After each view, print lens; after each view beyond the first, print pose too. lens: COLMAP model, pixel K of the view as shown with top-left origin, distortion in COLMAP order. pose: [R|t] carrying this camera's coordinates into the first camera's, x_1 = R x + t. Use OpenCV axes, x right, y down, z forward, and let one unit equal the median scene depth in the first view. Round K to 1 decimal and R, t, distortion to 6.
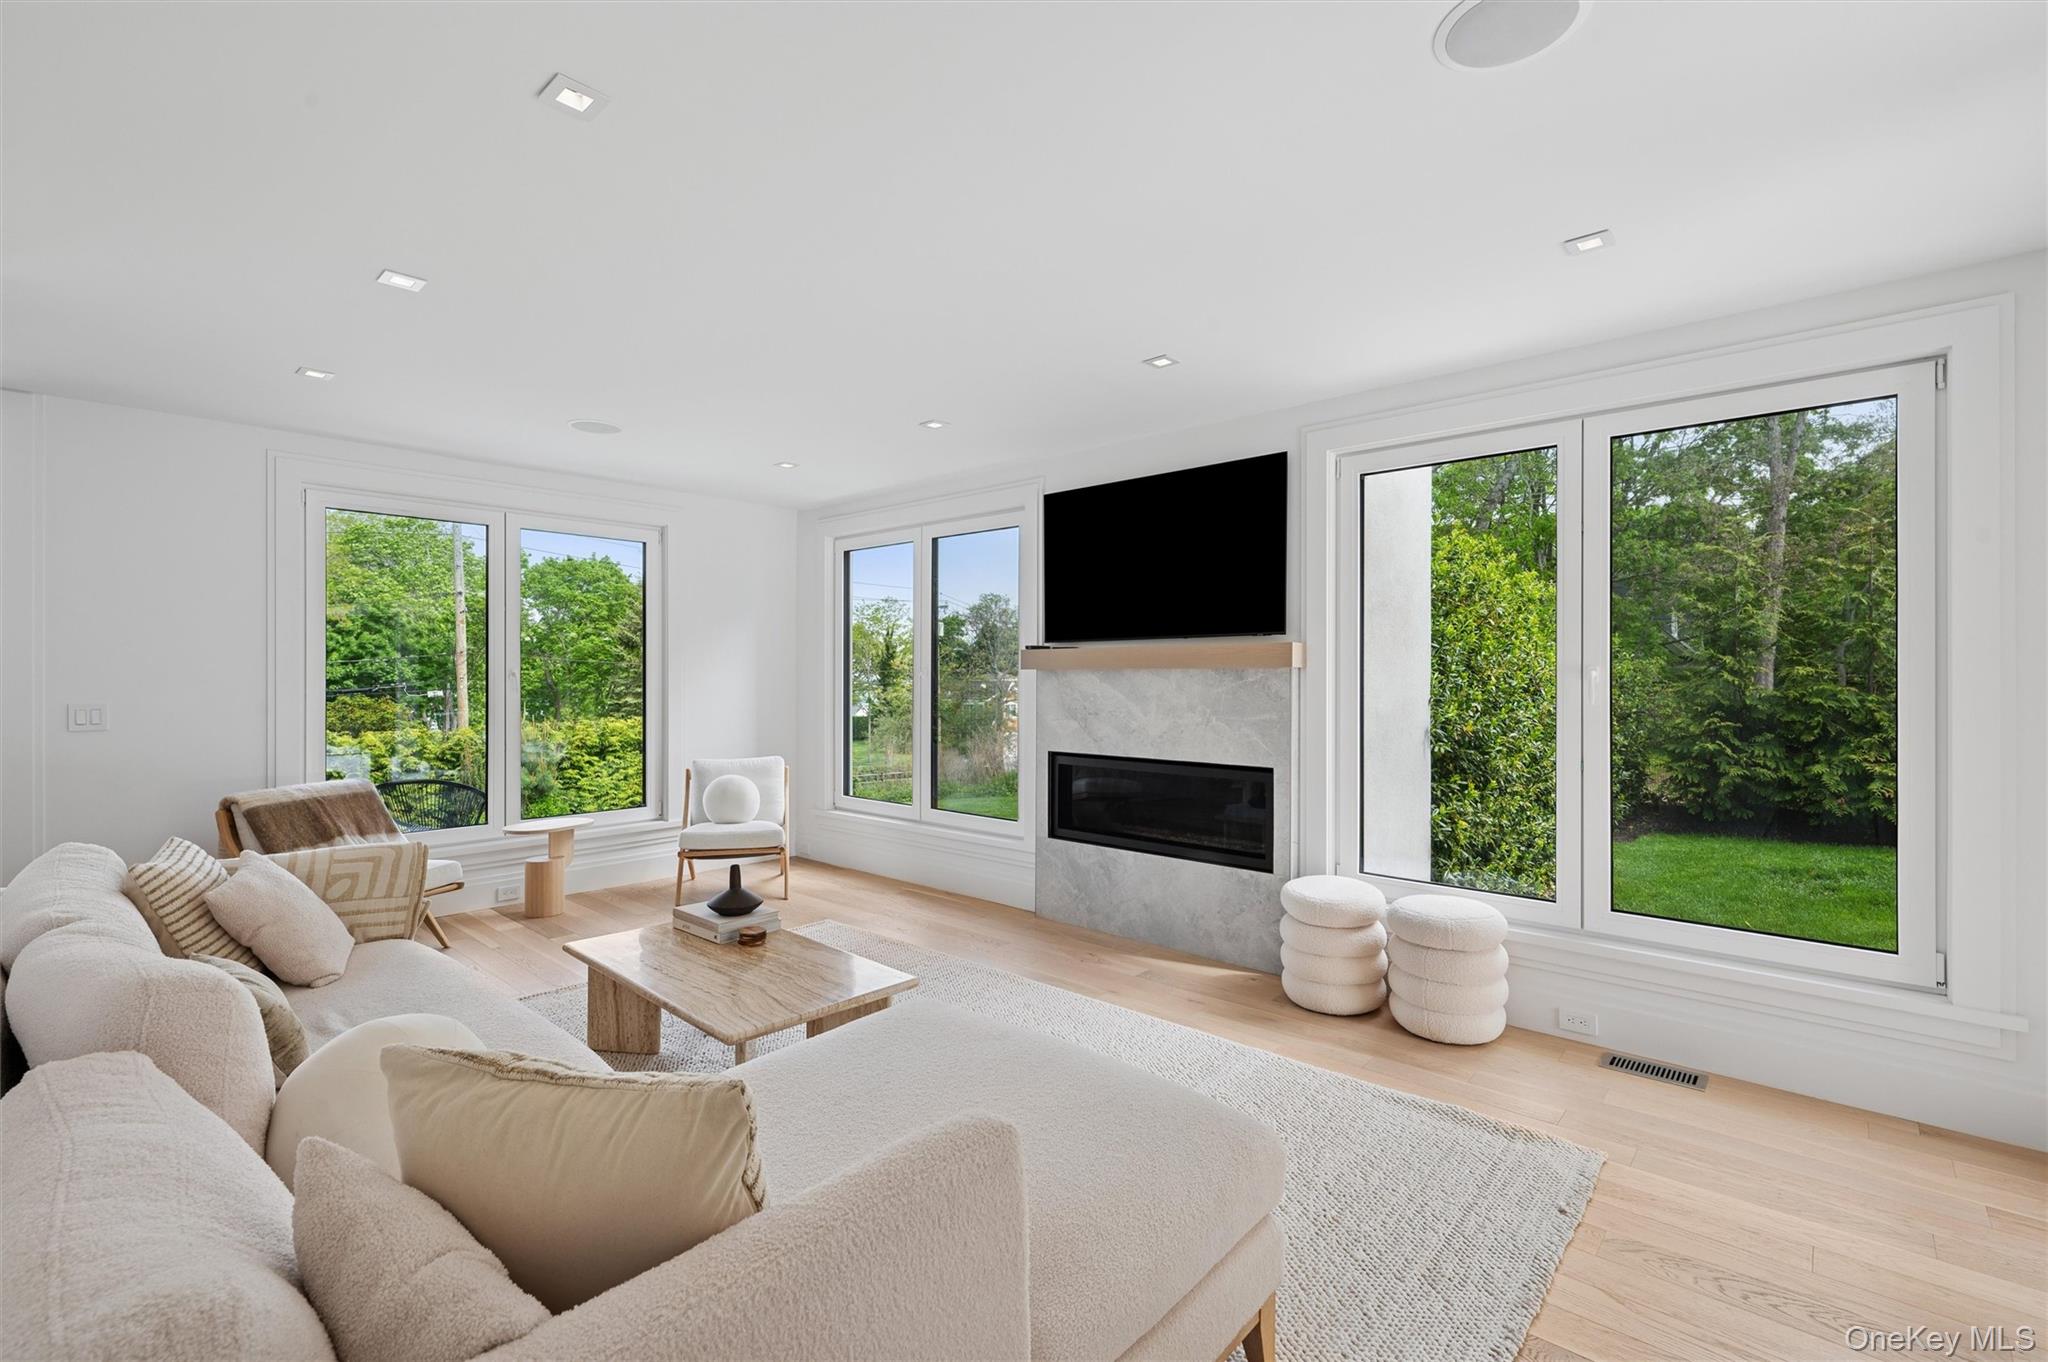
lens RADIAL K [[897.5, 0, 1031.2], [0, 897.5, 681.2], [0, 0, 1]] dist [-0.002991, -0.000039]
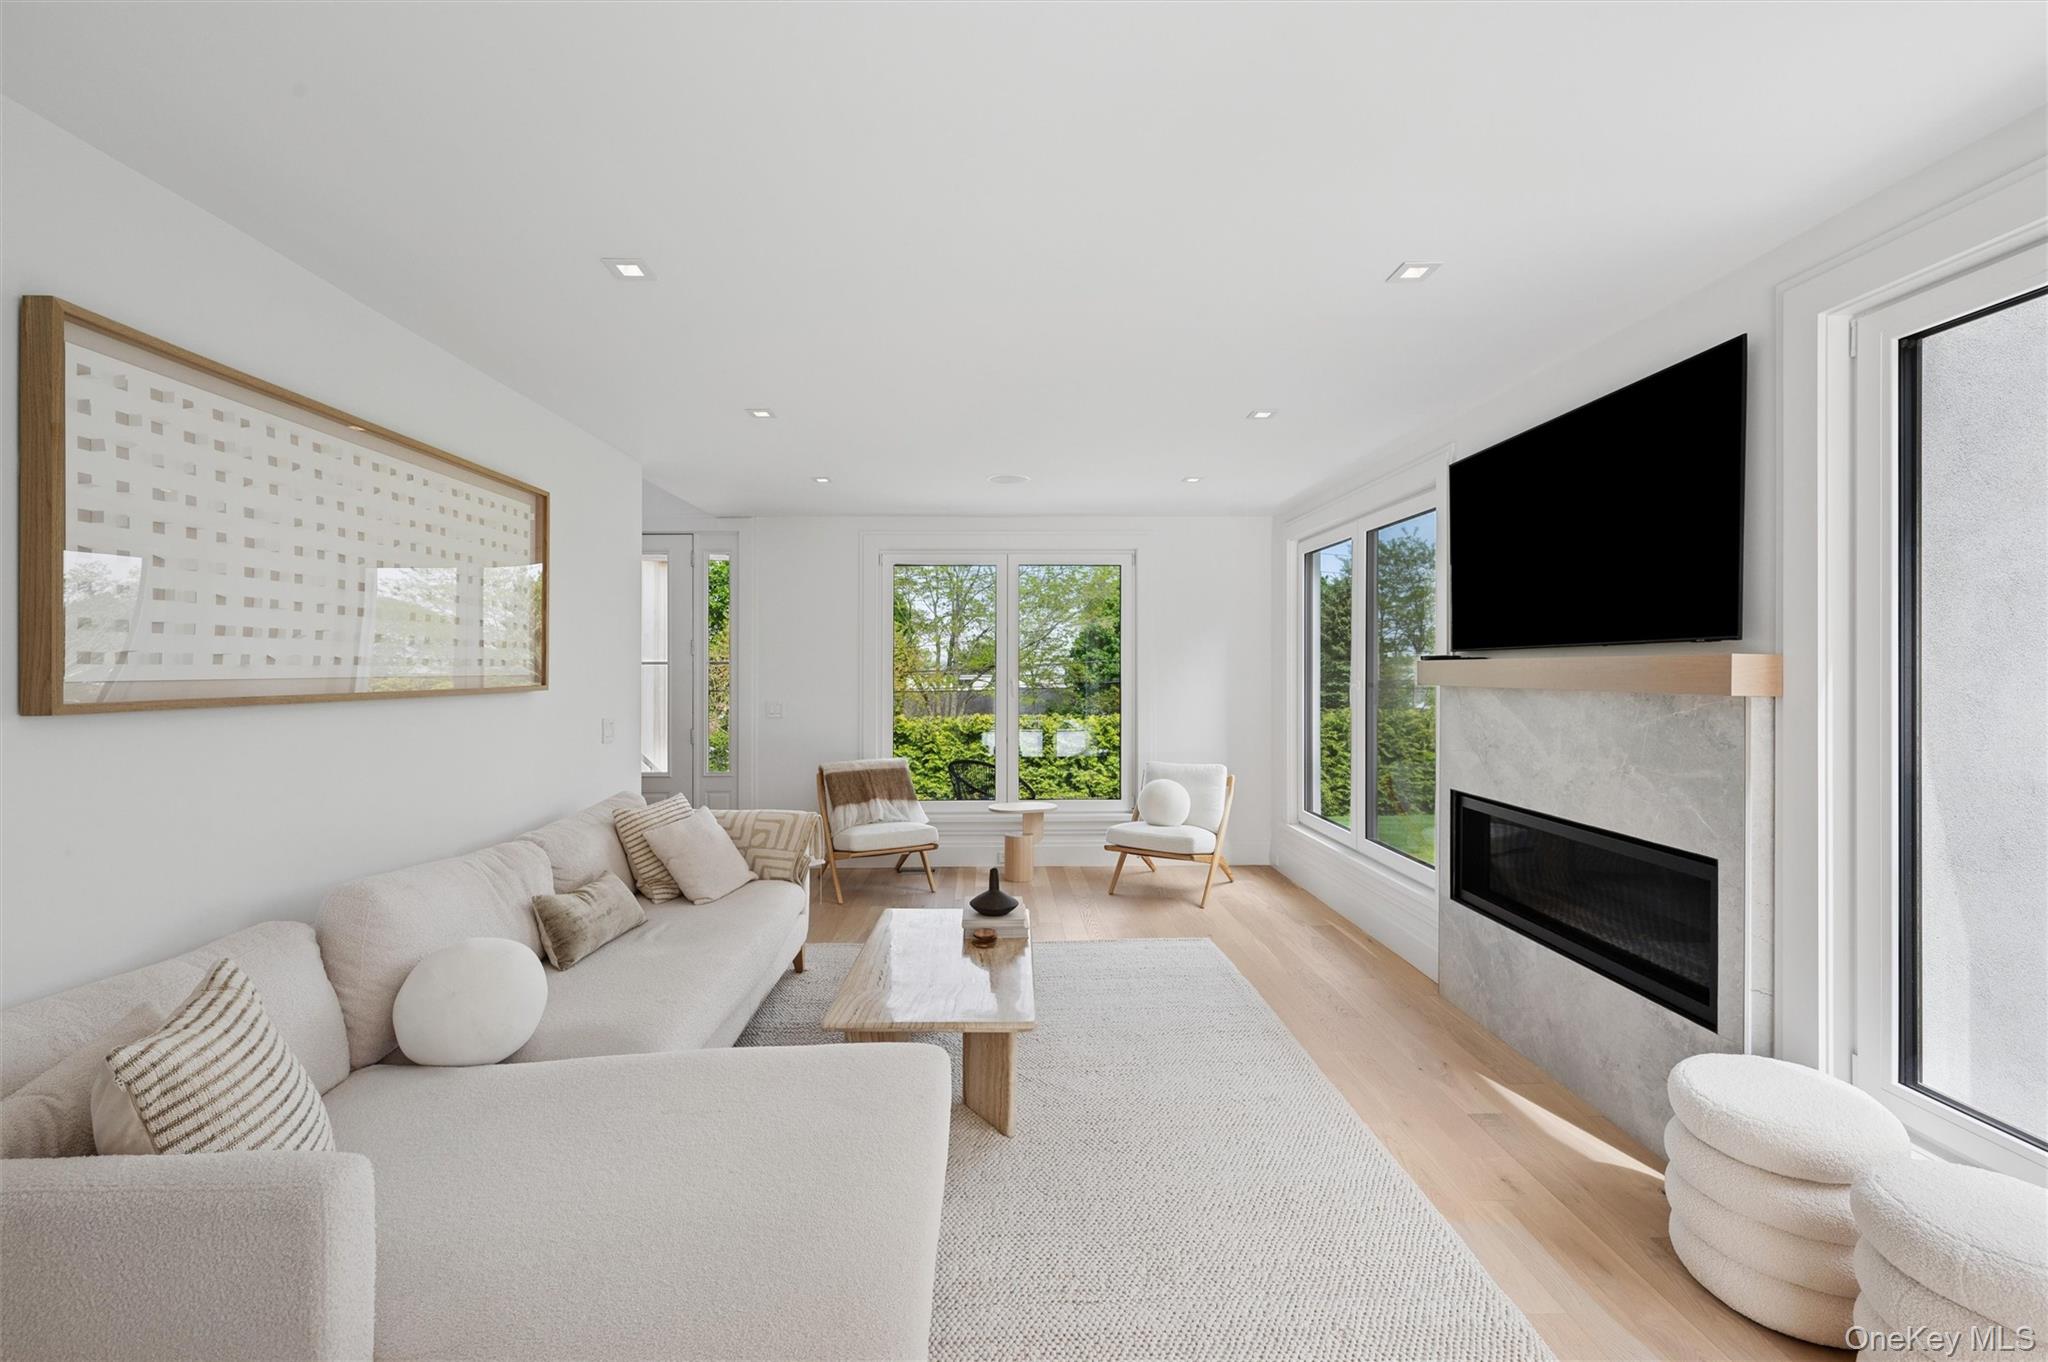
lens RADIAL K [[838.8, 0, 1021.7], [0, 838.8, 670.5], [0, 0, 1]] dist [0.002134, 0.000502]
pose [[0.685180, 0.000899, -0.728373, 0.339918], [-0.002961, 0.999994, -0.001551, -0.027544], [0.728368, 0.003220, 0.685179, 0.249582]]
